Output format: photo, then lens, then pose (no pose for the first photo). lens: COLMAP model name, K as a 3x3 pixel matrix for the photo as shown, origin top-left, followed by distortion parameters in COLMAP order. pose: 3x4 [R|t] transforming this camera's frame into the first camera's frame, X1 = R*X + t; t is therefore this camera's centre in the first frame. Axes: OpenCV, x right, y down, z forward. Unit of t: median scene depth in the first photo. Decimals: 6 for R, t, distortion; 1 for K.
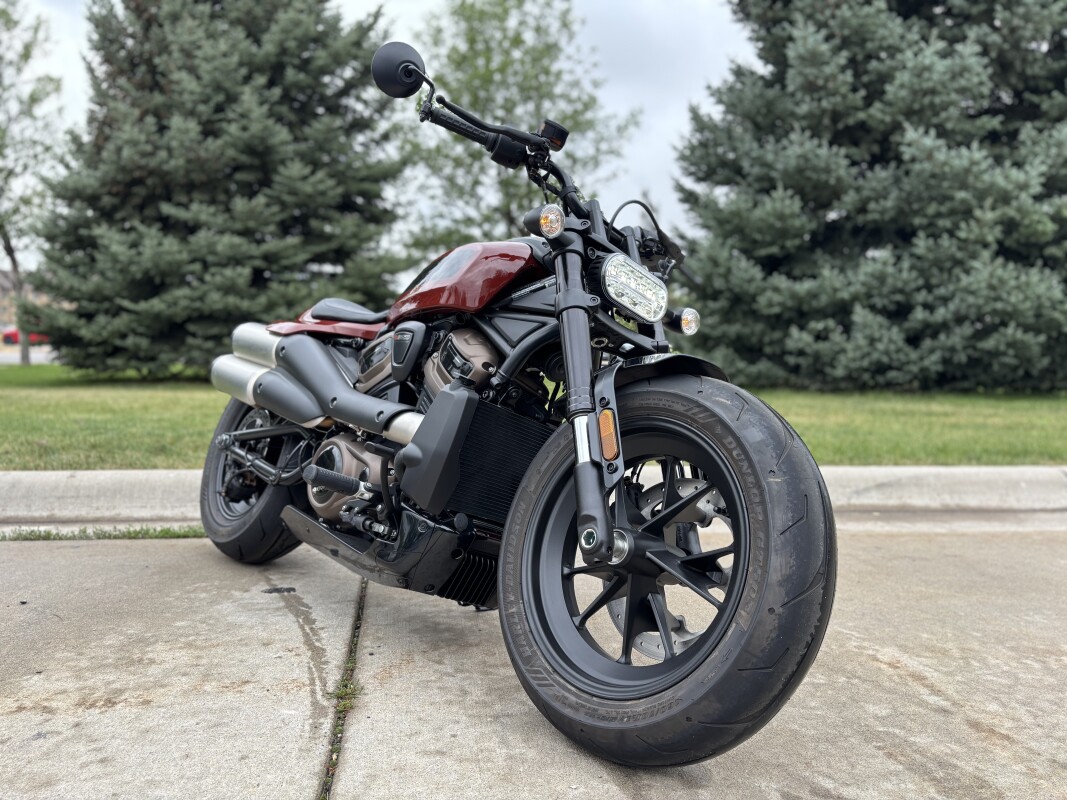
lens RADIAL K [[816.7, 0, 533.5], [0, 816.7, 400.0], [0, 0, 1]] dist [0.026724, -0.015184]
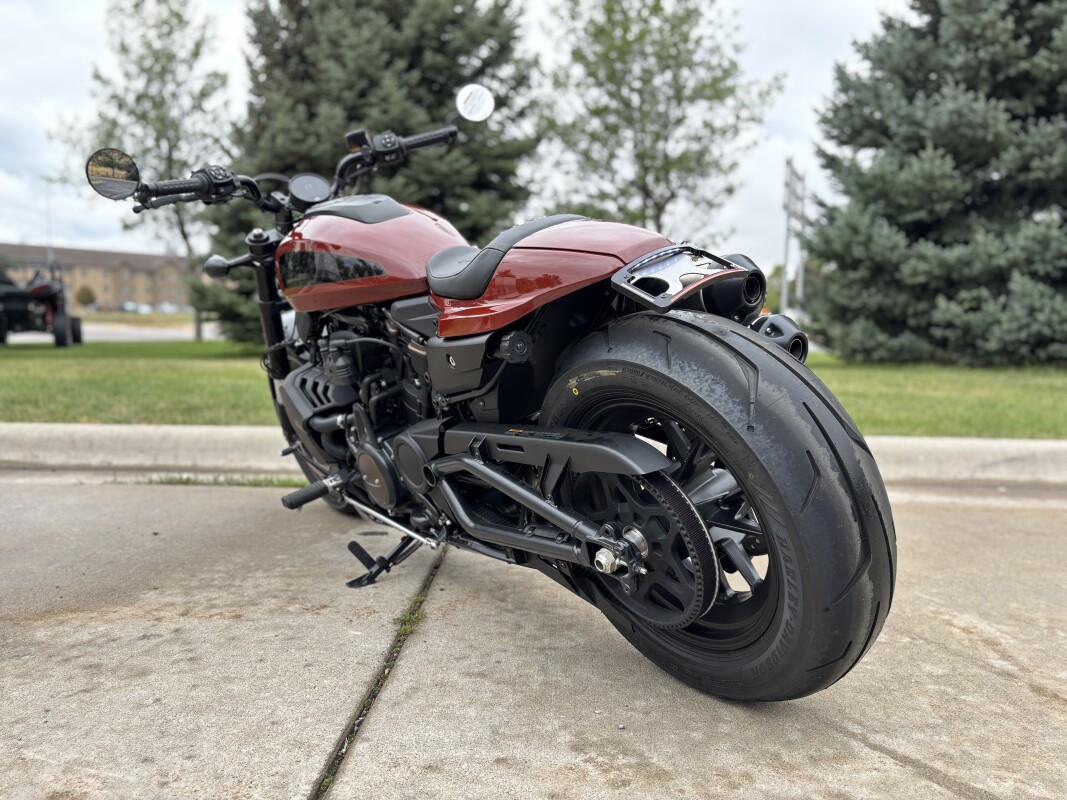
lens RADIAL K [[816.7, 0, 533.5], [0, 816.7, 400.0], [0, 0, 1]] dist [0.026724, -0.015184]
pose [[0.985583, 0.012962, -0.168696, 0.017441], [-0.008390, 0.999579, 0.027788, 0.005690], [0.168985, -0.025972, 0.985276, -0.004299]]
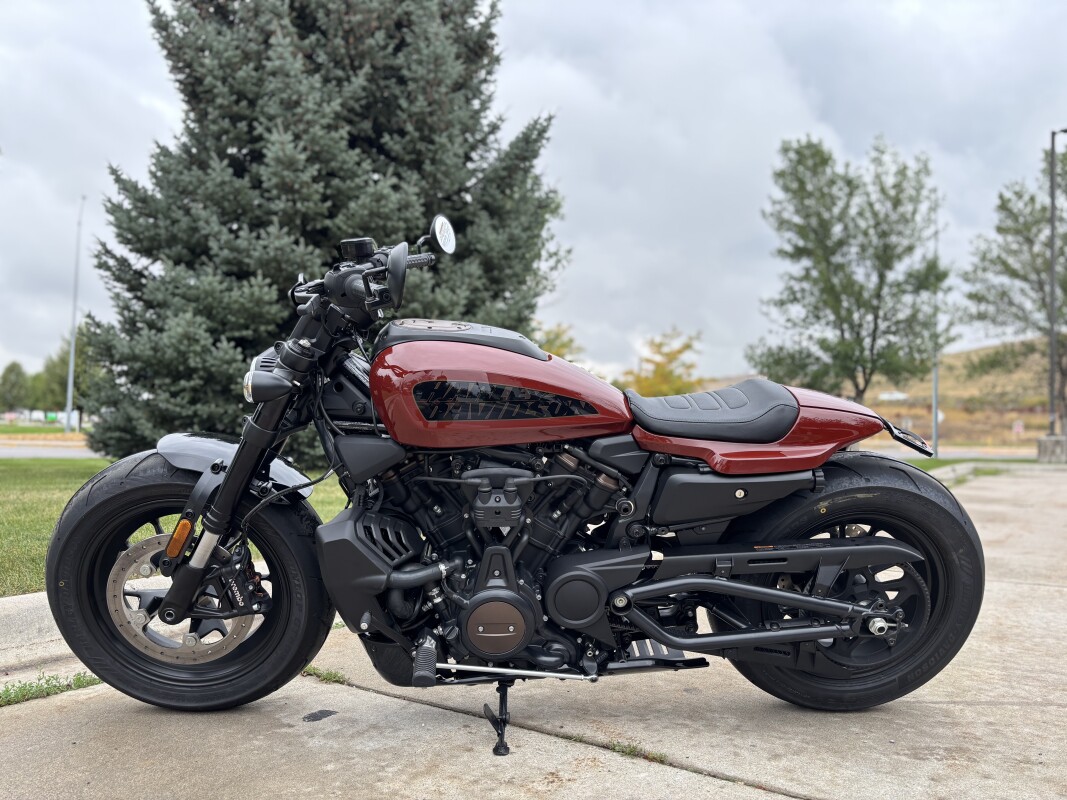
lens RADIAL K [[816.7, 0, 533.5], [0, 816.7, 400.0], [0, 0, 1]] dist [0.026724, -0.015184]
pose [[0.669401, 0.032199, 0.742203, -0.214122], [0.038549, 0.996209, -0.077986, -0.006839], [-0.741901, 0.080815, 0.665622, 0.061933]]
